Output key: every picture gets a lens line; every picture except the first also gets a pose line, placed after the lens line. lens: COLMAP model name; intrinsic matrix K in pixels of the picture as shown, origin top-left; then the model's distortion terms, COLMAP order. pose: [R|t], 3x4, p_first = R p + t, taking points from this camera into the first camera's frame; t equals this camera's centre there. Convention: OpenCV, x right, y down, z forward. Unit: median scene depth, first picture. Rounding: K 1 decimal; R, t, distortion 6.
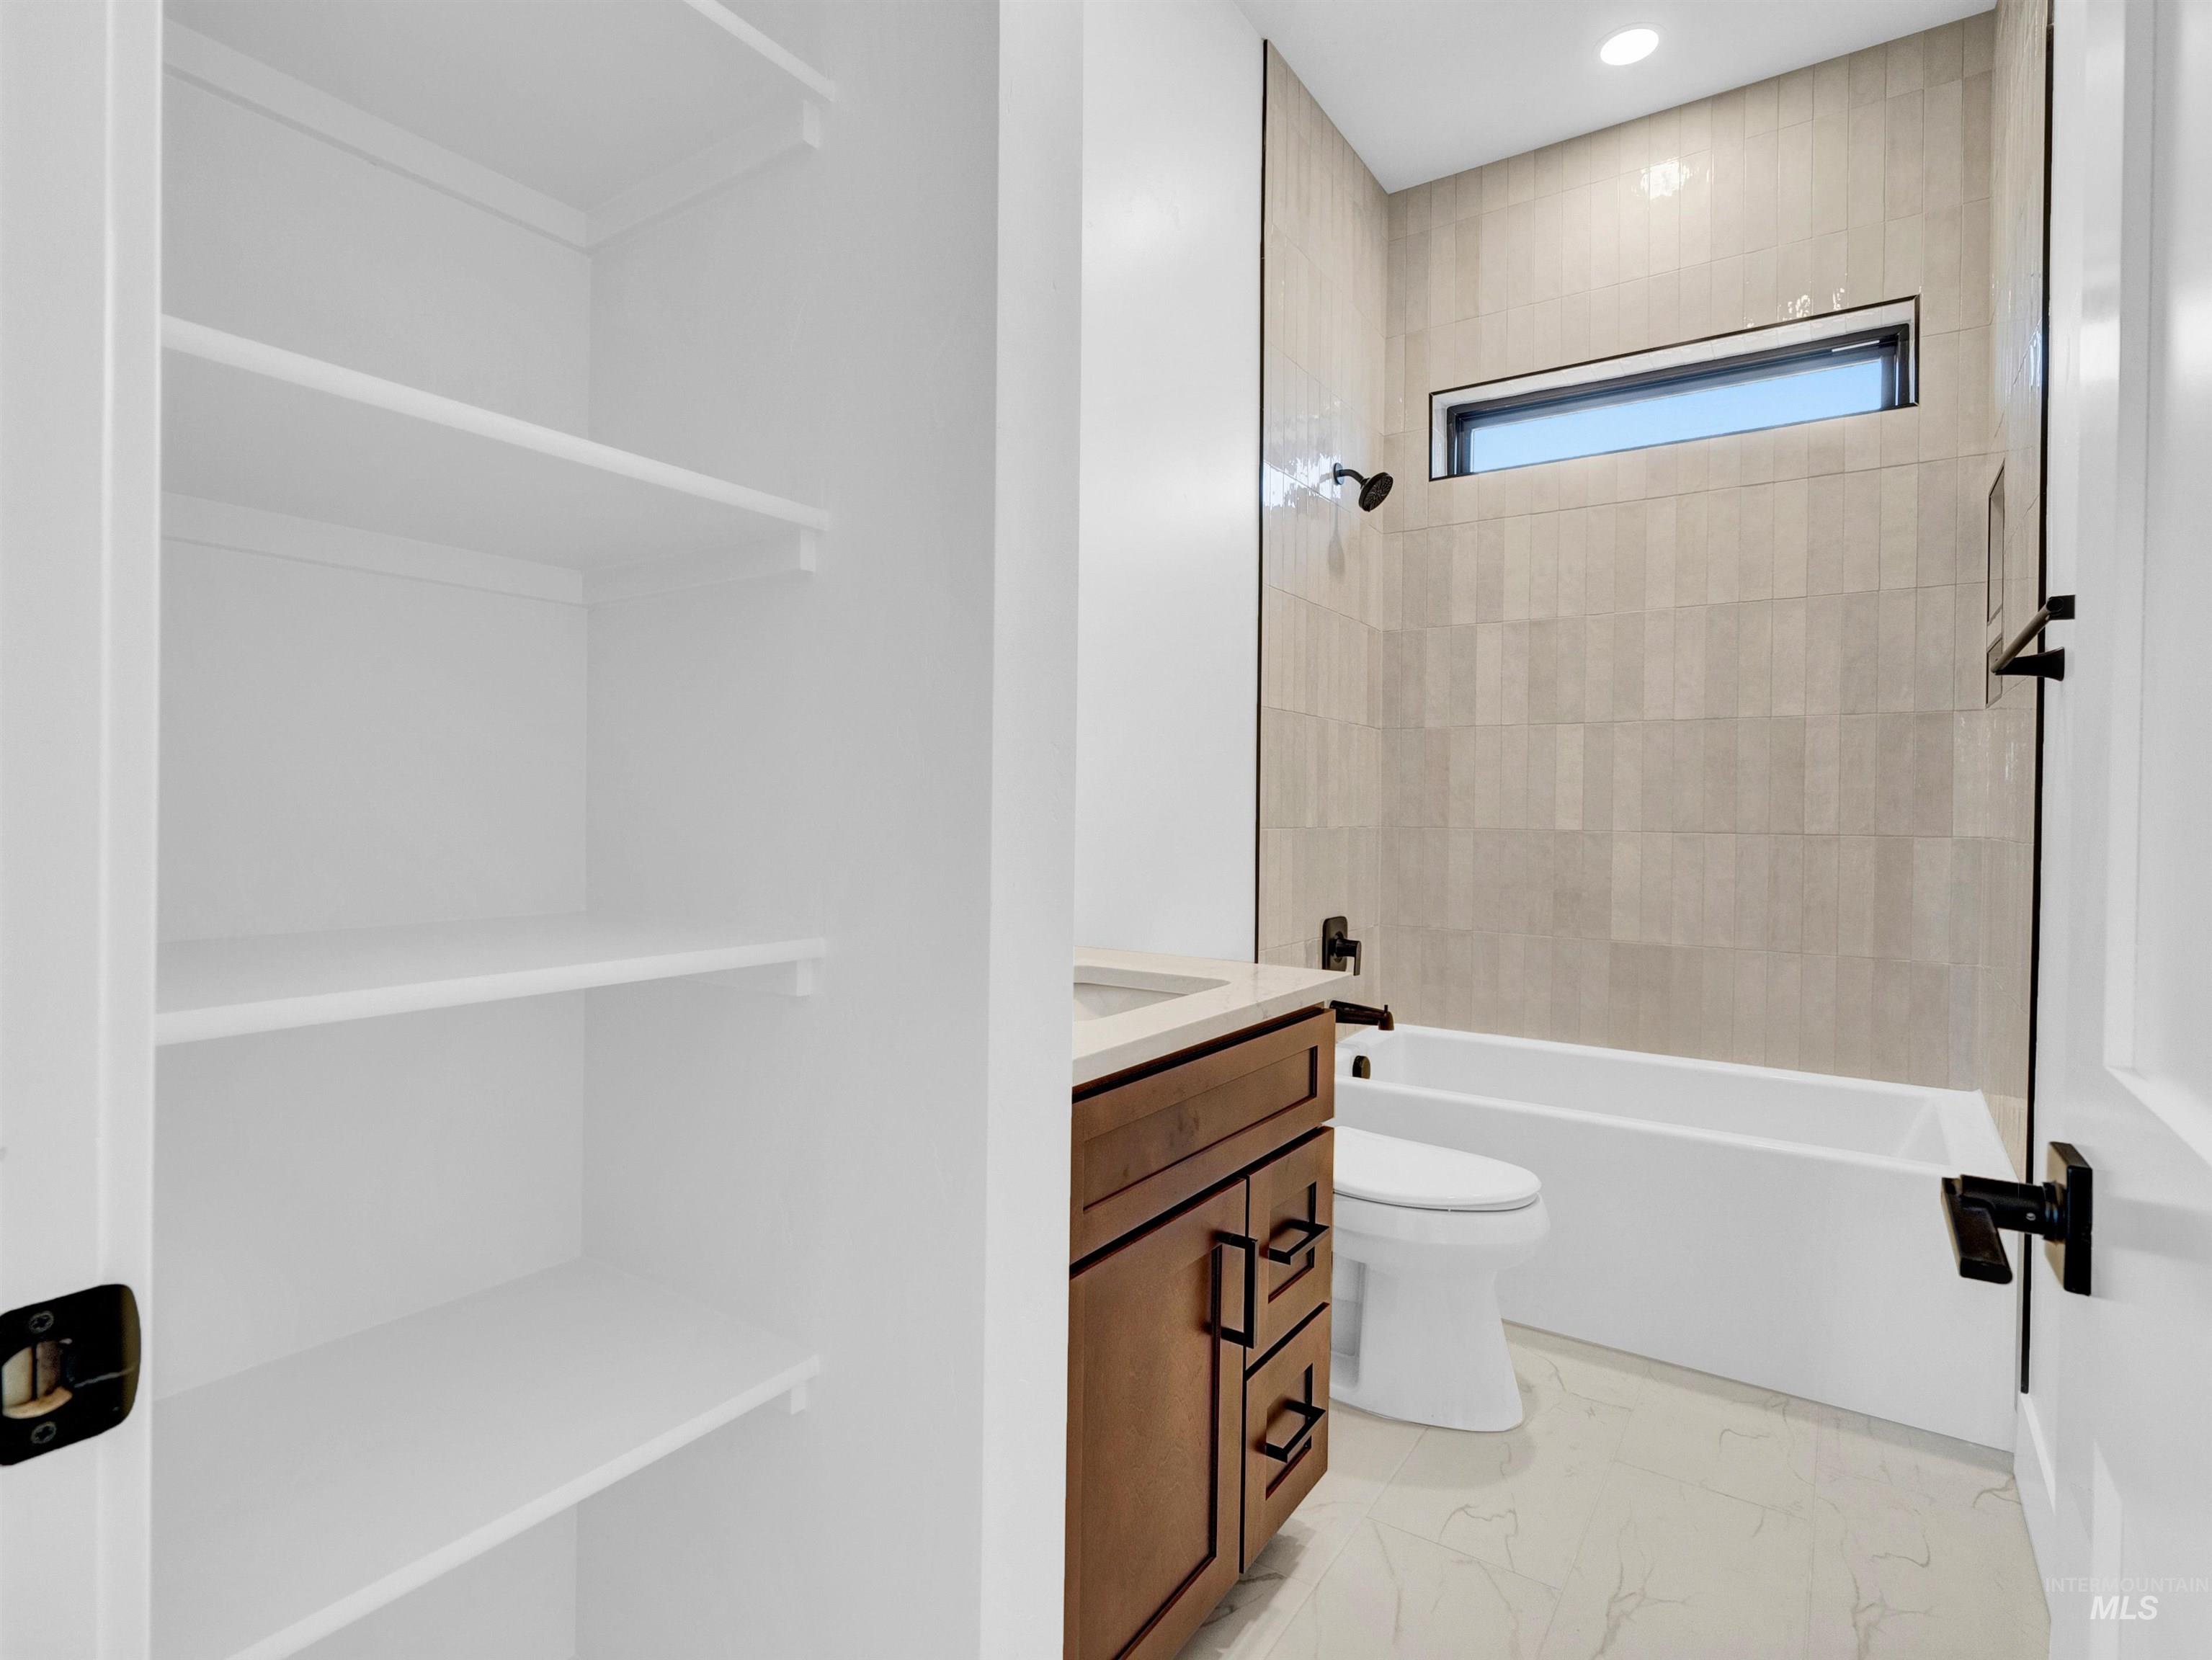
lens RADIAL K [[1119.5, 0, 1106.2], [0, 1119.5, 819.0], [0, 0, 1]] dist [-0.004603, 0.001523]
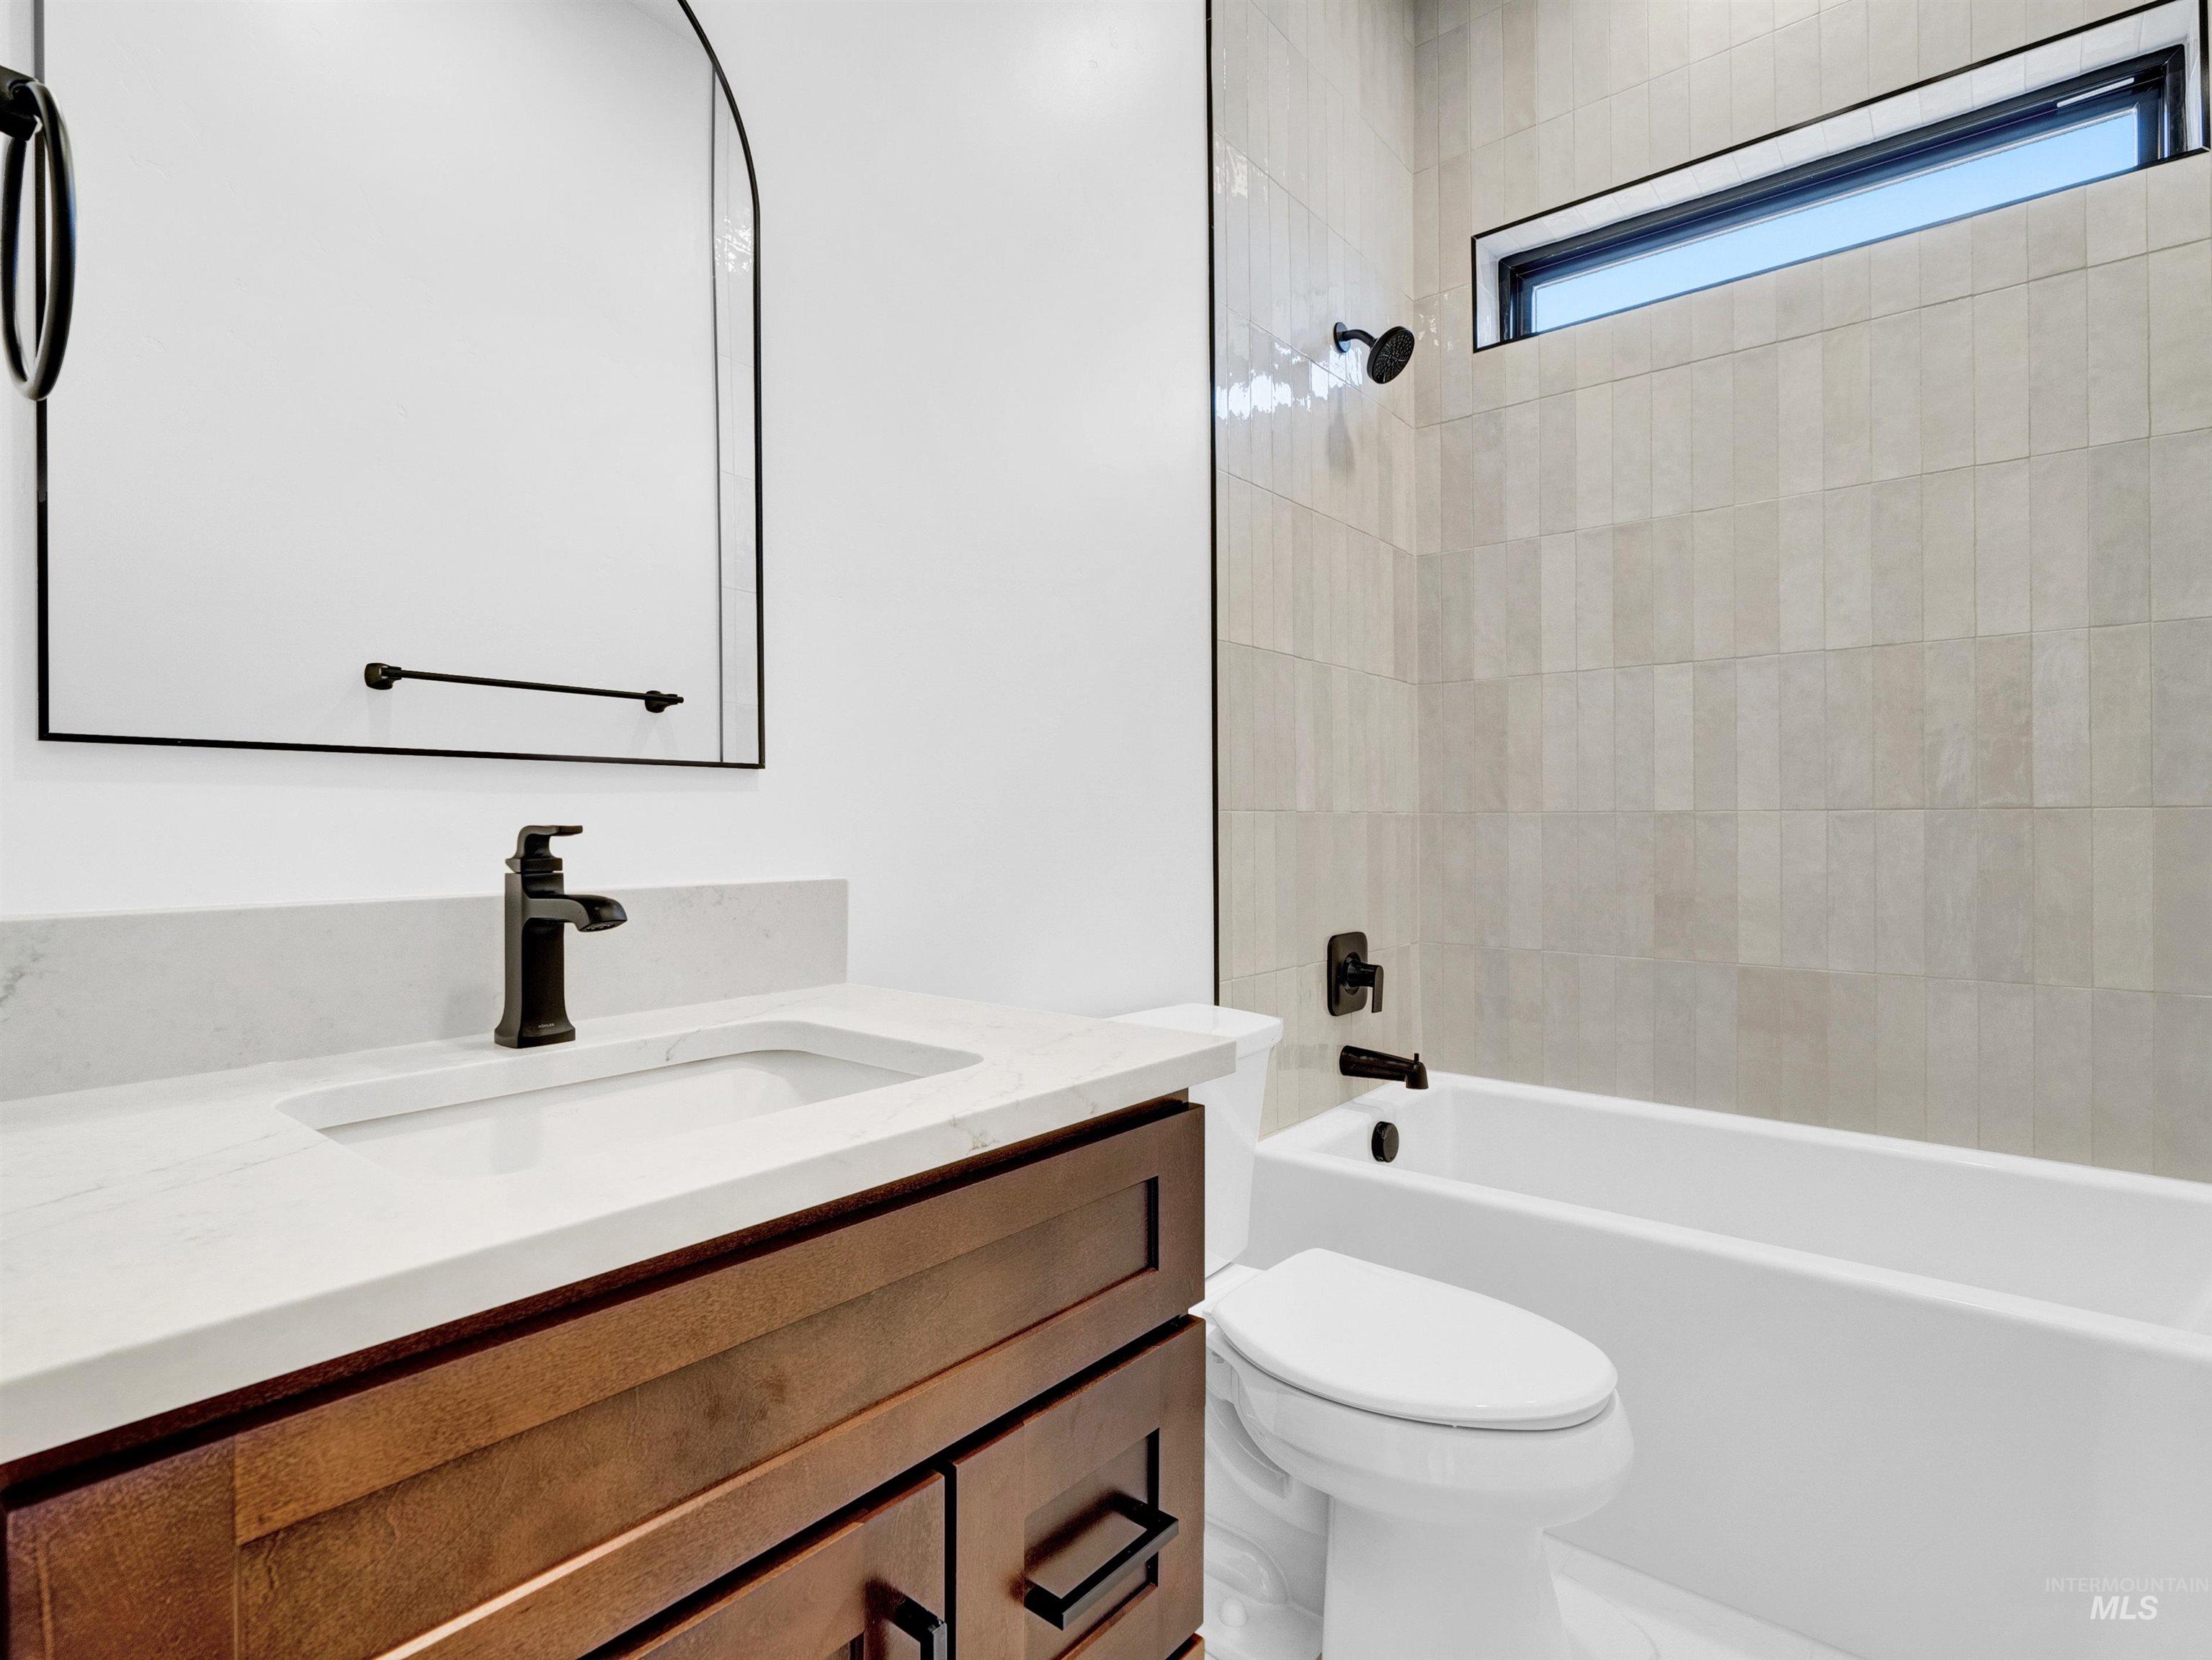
lens RADIAL K [[1119.5, 0, 1106.2], [0, 1119.5, 819.0], [0, 0, 1]] dist [-0.004603, 0.001523]
pose [[0.995291, -0.014614, -0.095826, 0.119331], [0.013399, 0.999822, -0.013314, 0.020106], [0.096003, 0.011967, 0.995309, 0.249966]]
